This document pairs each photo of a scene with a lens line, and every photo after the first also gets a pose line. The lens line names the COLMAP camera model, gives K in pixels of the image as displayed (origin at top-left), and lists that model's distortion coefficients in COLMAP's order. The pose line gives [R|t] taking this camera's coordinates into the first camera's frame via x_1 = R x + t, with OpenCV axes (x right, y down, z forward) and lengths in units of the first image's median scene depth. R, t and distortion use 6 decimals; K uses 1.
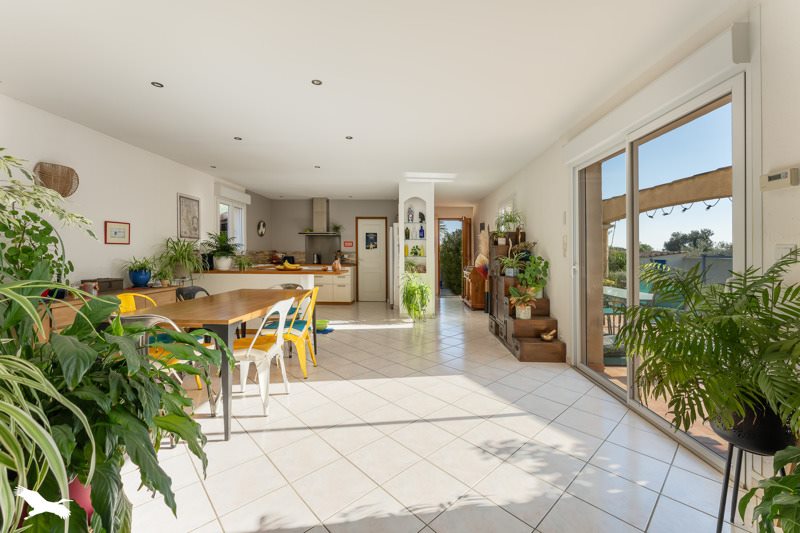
lens RADIAL K [[323.1, 0, 400.0], [0, 323.1, 259.0], [0, 0, 1]] dist [0.000891, 0.000054]
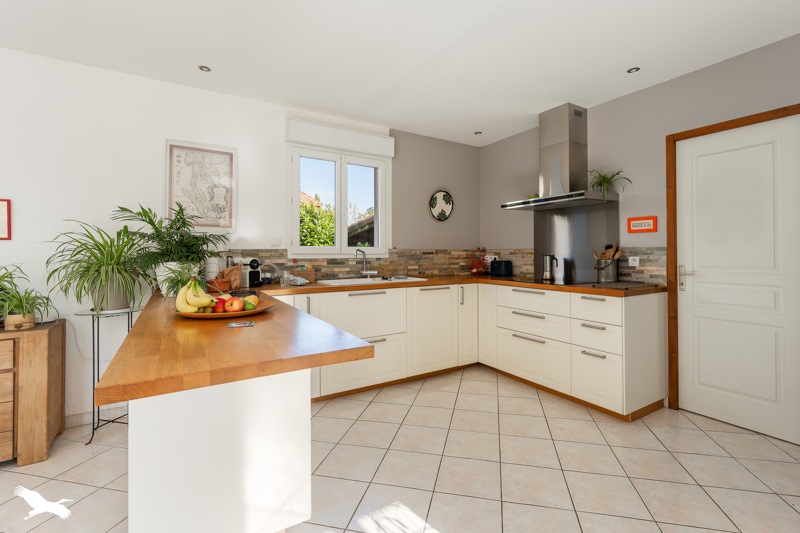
lens RADIAL K [[367.6, 0, 412.6], [0, 367.6, 255.9], [0, 0, 1]] dist [0.000021, 0.000001]
pose [[0.569360, -0.001713, -0.822087, 0.016113], [-0.007521, 0.999945, -0.007292, -0.009919], [0.822054, 0.010335, 0.569316, 0.614006]]
